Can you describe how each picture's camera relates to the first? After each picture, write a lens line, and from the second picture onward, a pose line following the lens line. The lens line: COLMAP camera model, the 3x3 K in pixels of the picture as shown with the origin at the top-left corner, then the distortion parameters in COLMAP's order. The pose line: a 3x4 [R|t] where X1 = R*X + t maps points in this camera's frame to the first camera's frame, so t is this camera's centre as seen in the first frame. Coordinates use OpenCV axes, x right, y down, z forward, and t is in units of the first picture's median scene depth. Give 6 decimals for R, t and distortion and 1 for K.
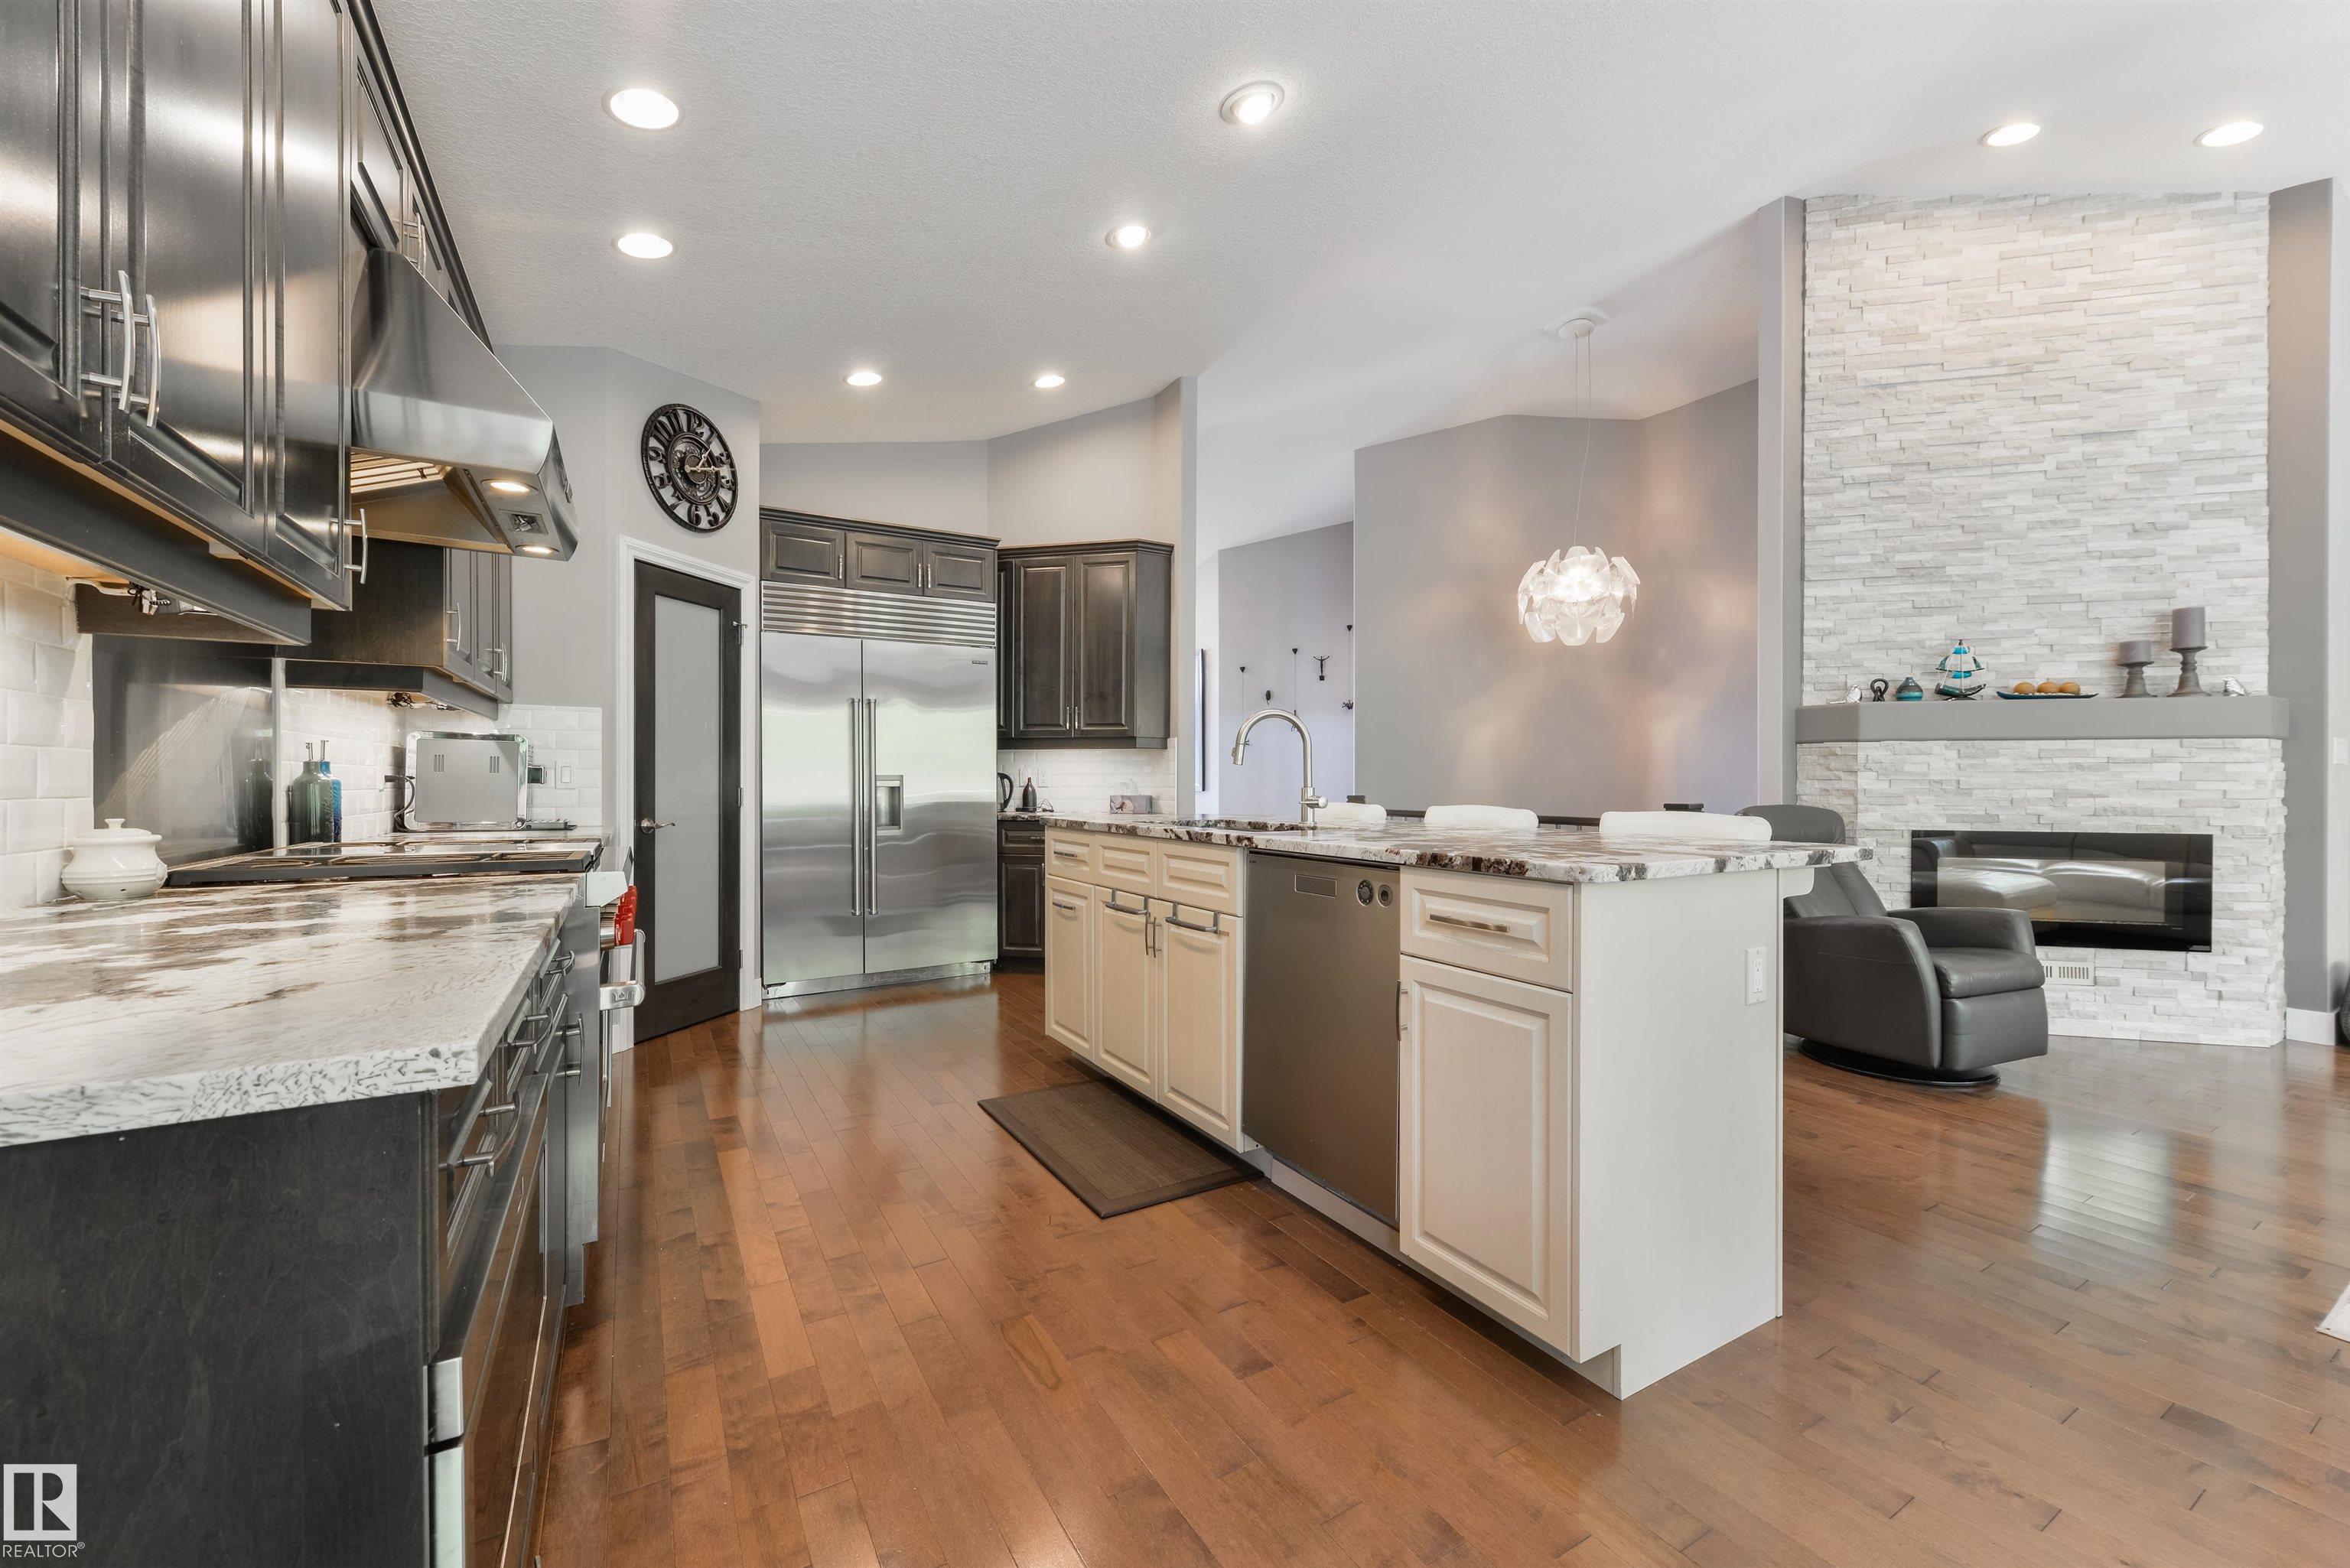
lens RADIAL K [[937.5, 0, 1174.7], [0, 937.5, 782.5], [0, 0, 1]] dist [0.001288, -0.000490]
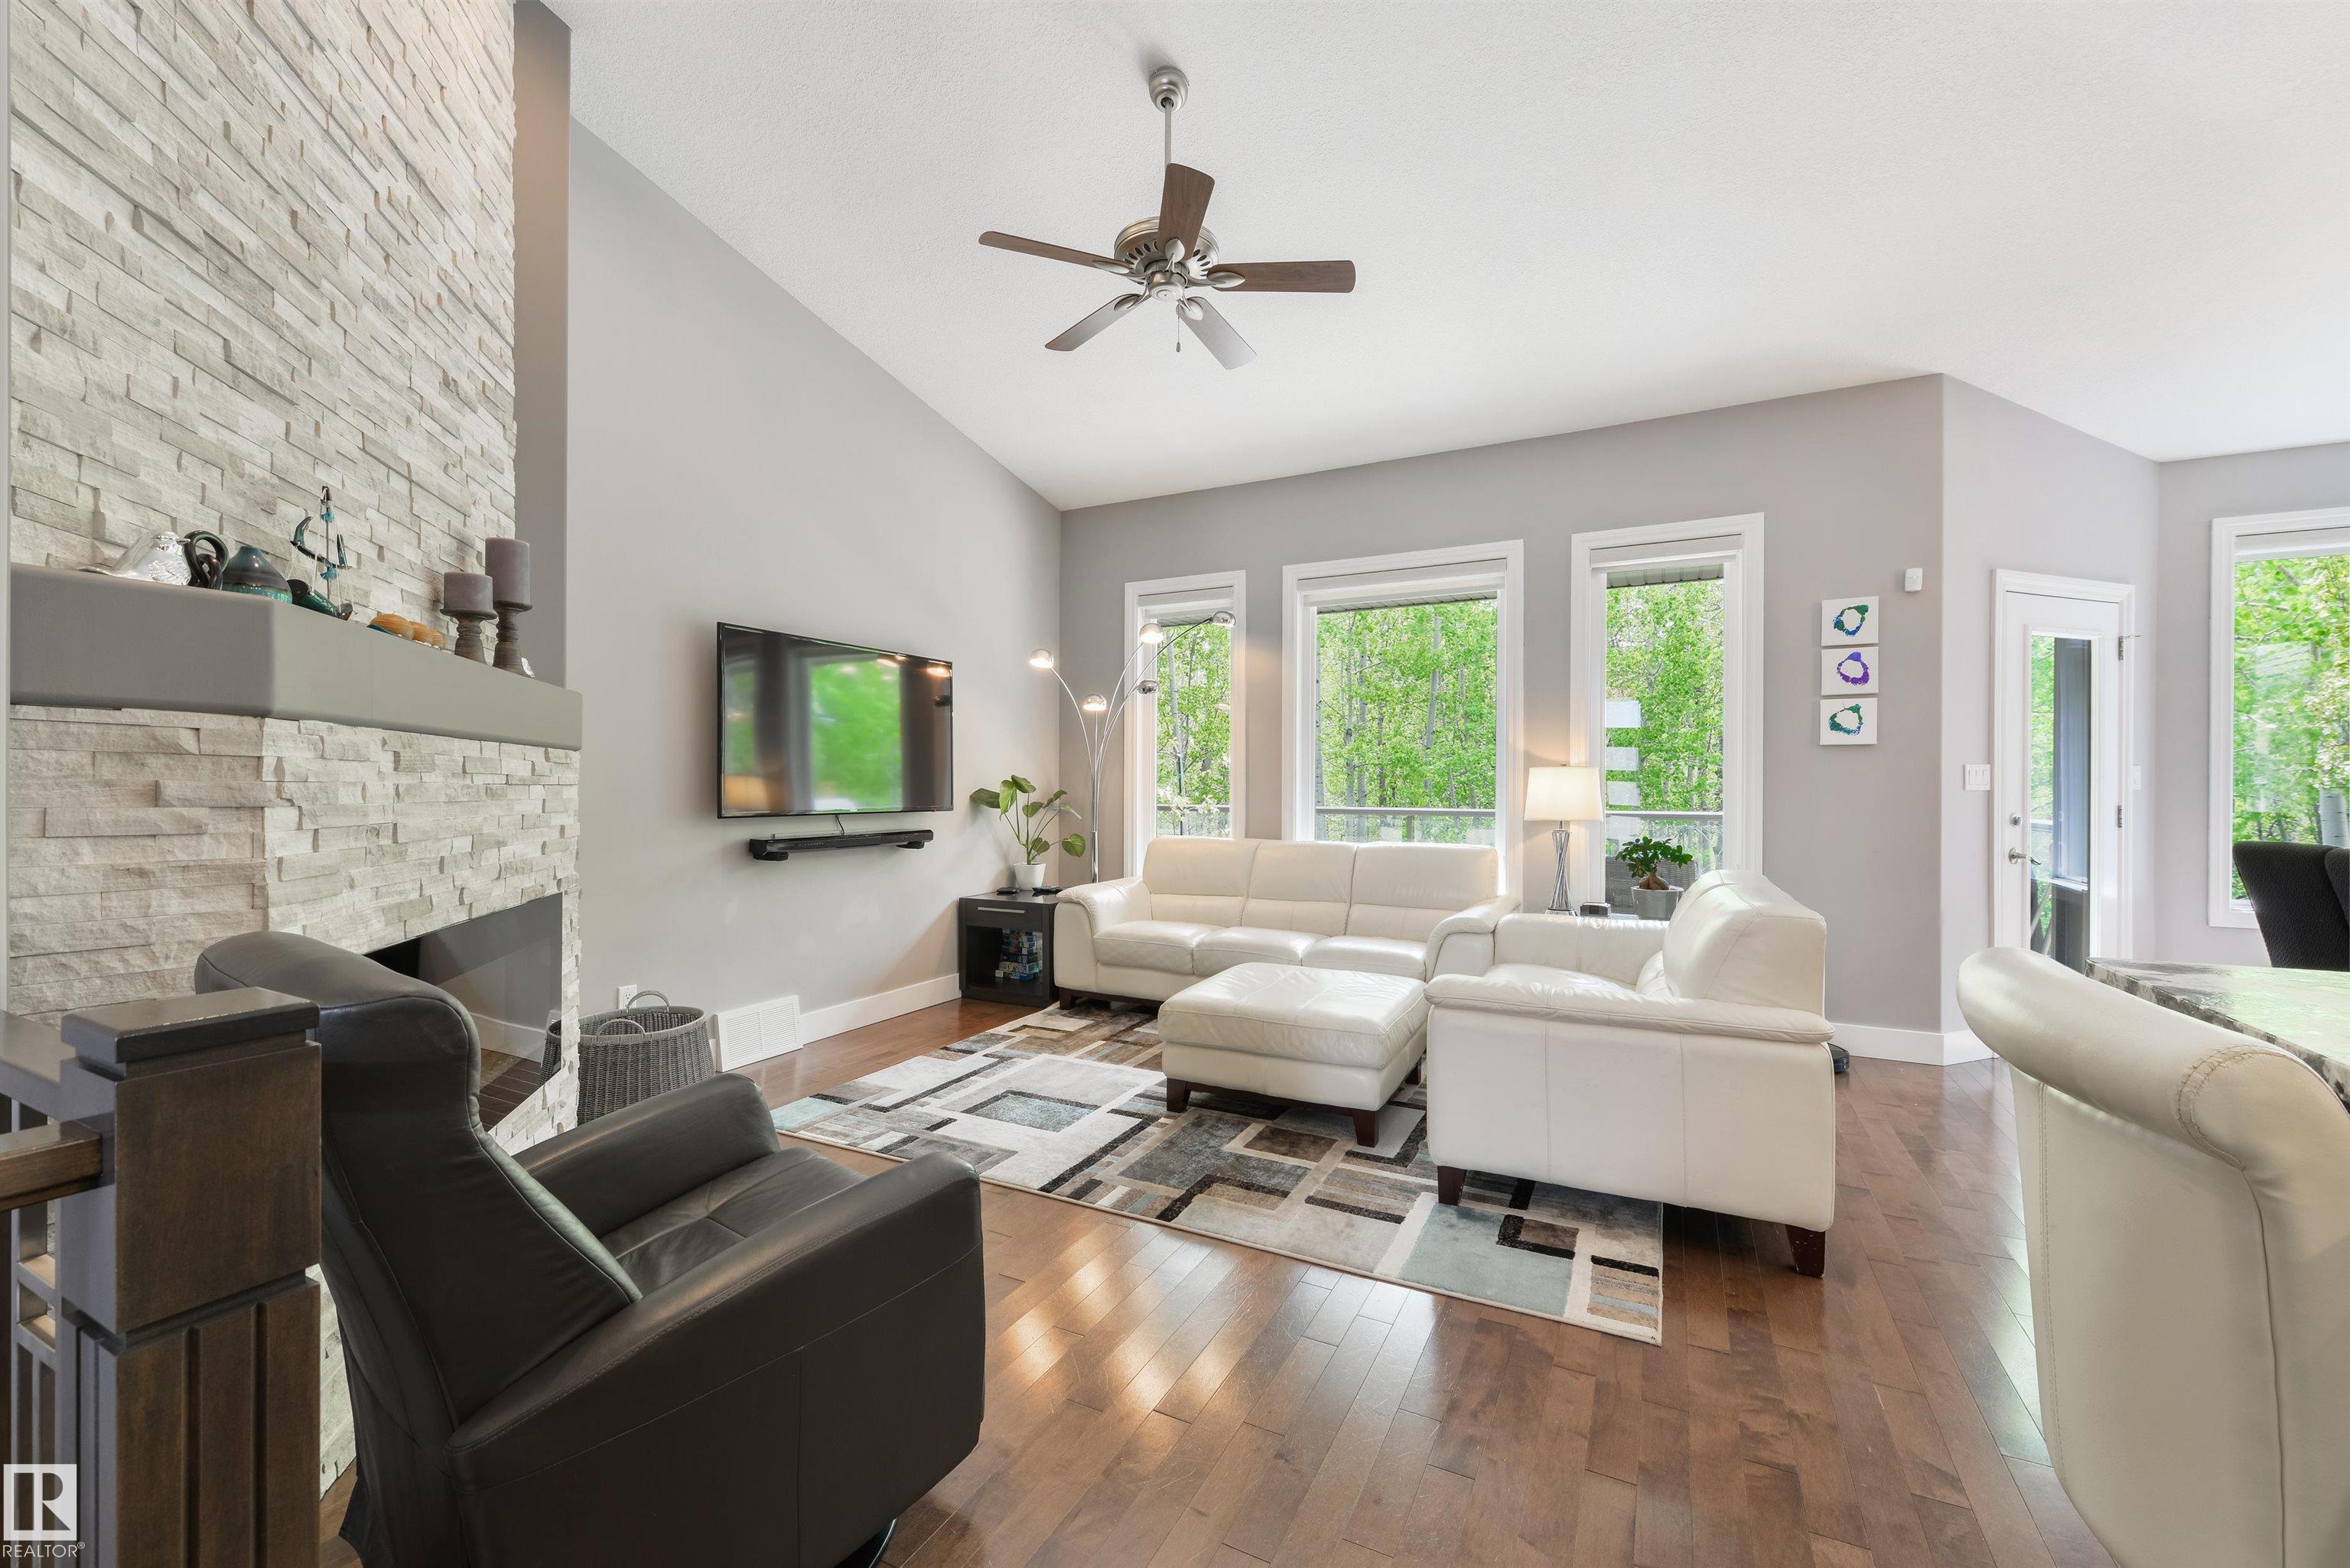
lens RADIAL K [[937.5, 0, 1184.7], [0, 937.5, 788.9], [0, 0, 1]] dist [0.001288, -0.000490]
pose [[-0.533190, -0.003873, 0.845987, 0.283653], [-0.001320, 0.999992, 0.003747, -0.020043], [-0.845995, 0.000882, -0.533191, 0.914324]]
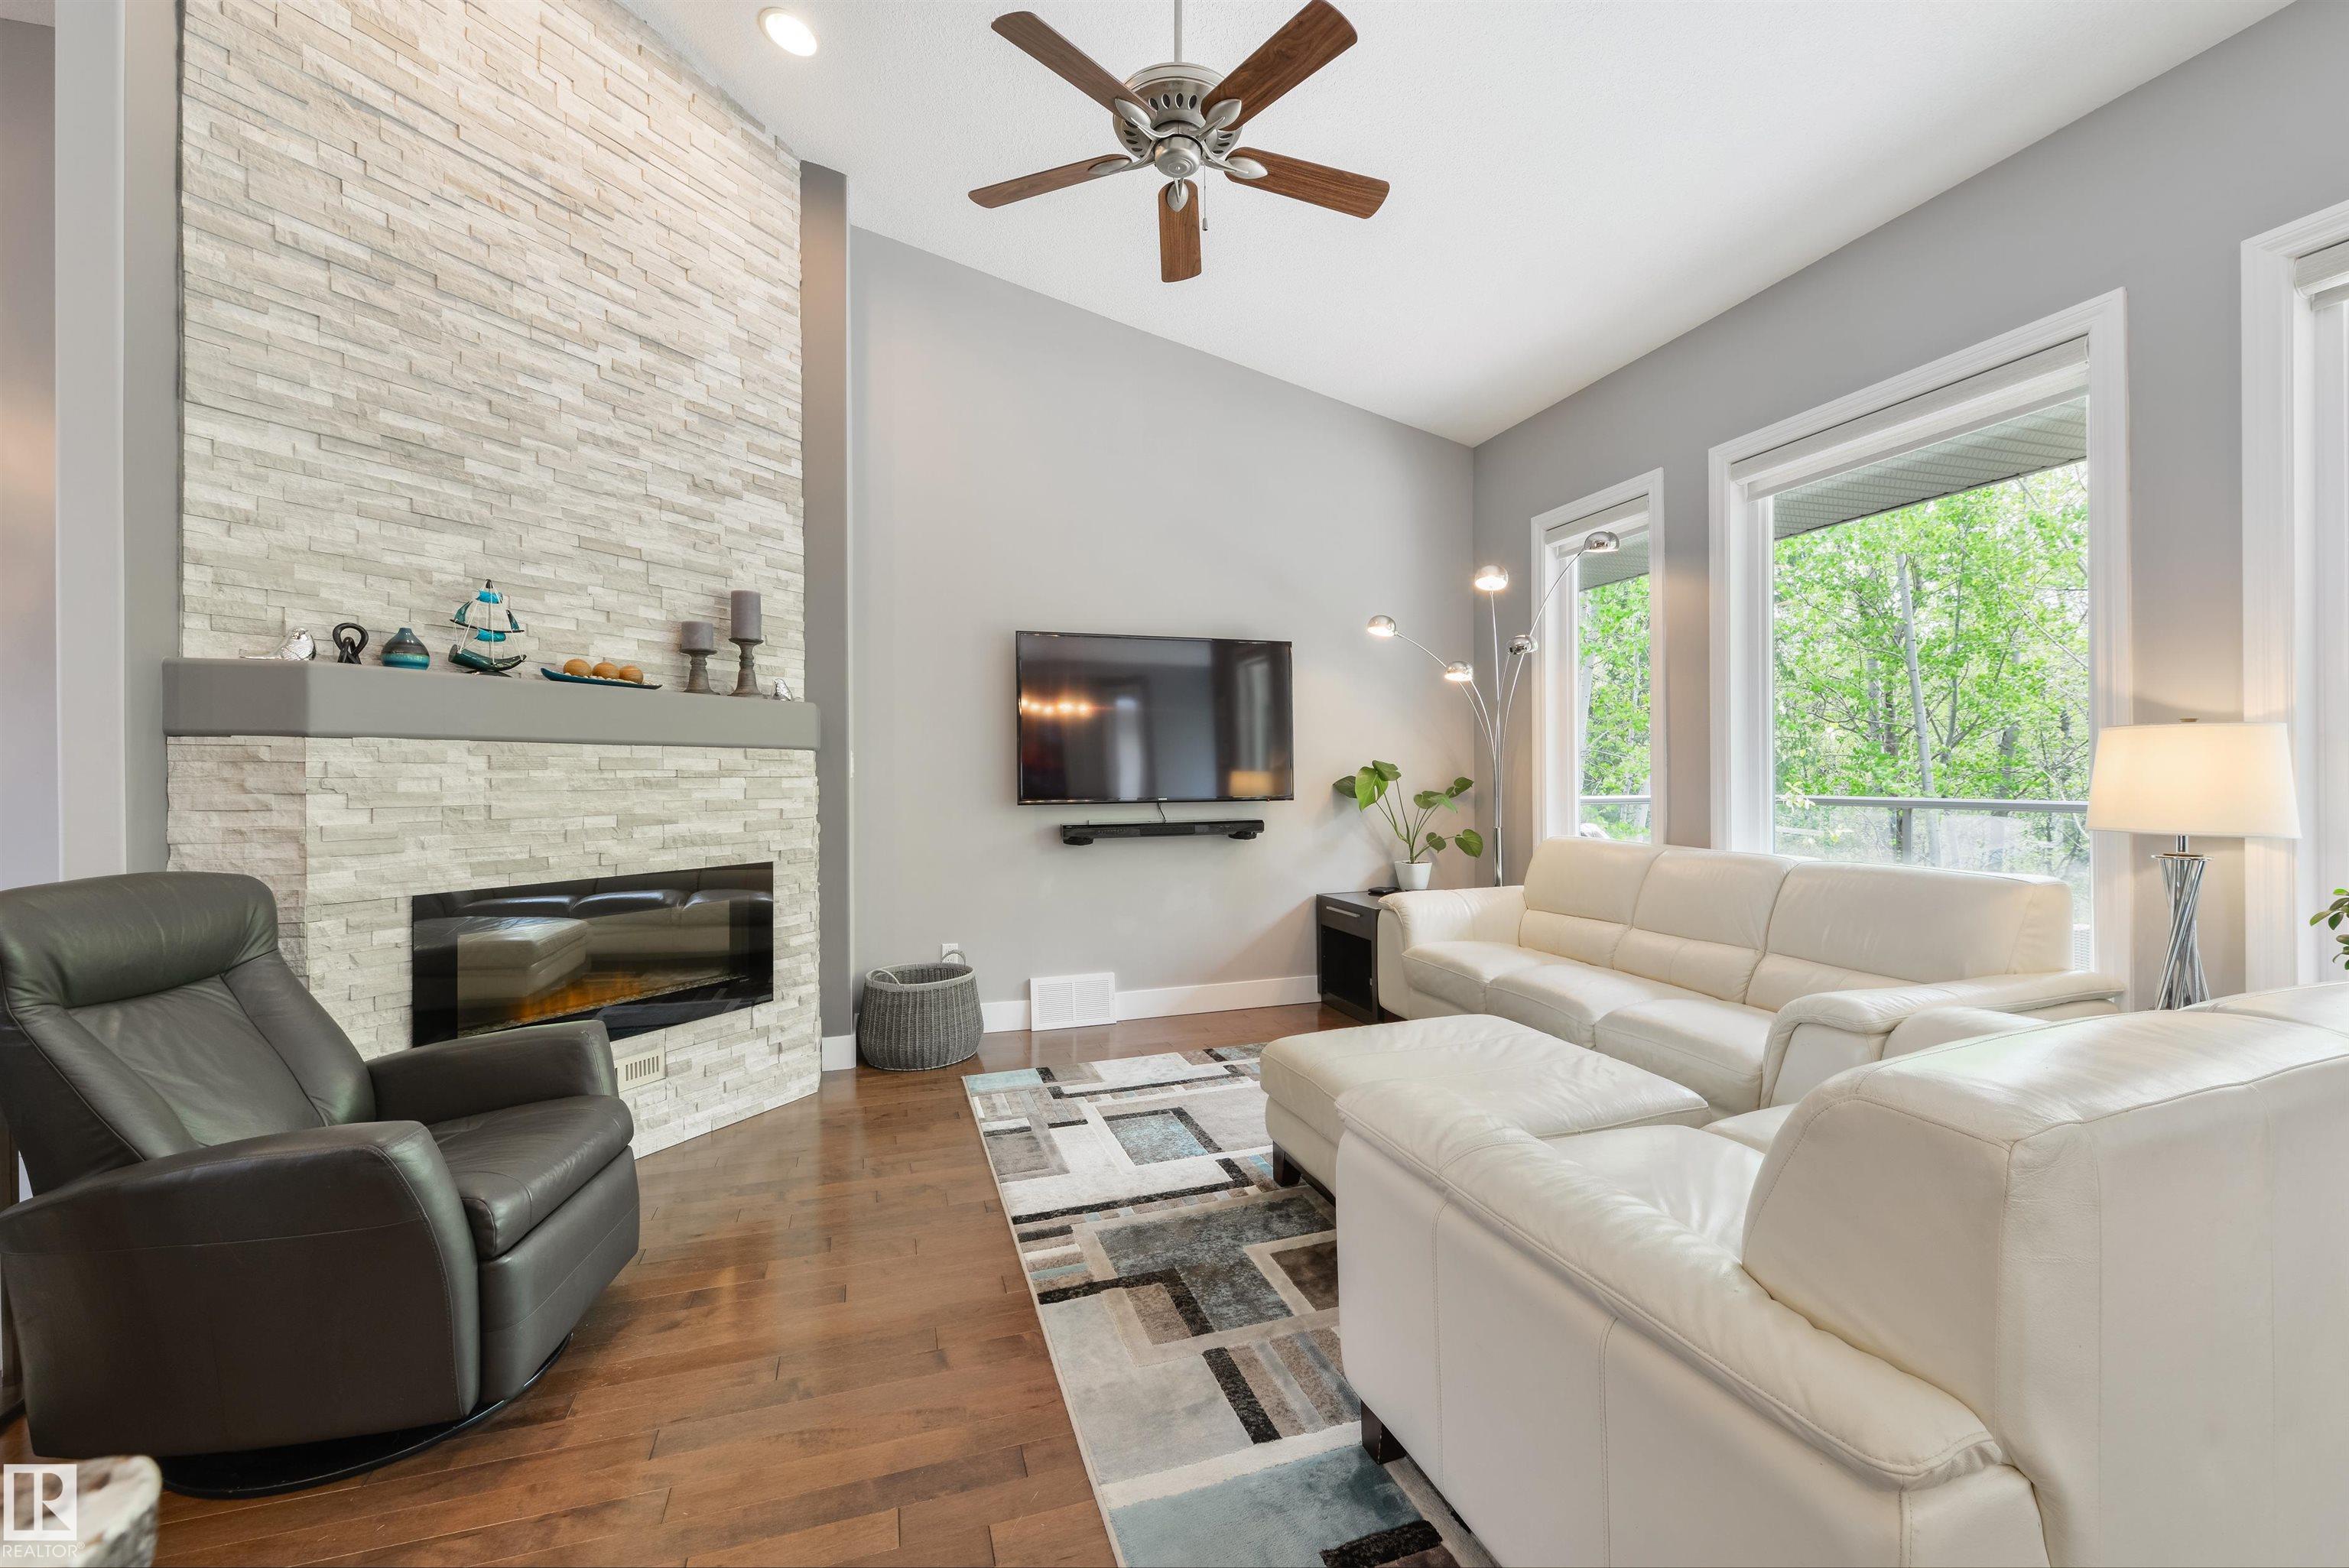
lens RADIAL K [[939.5, 0, 1188.5], [0, 939.5, 777.6], [0, 0, 1]] dist [-0.002611, -0.001708]
pose [[0.211468, -0.003773, 0.977378, 0.330811], [0.009144, 0.999956, 0.001882, -0.017587], [-0.977342, 0.008539, 0.211493, 0.420488]]
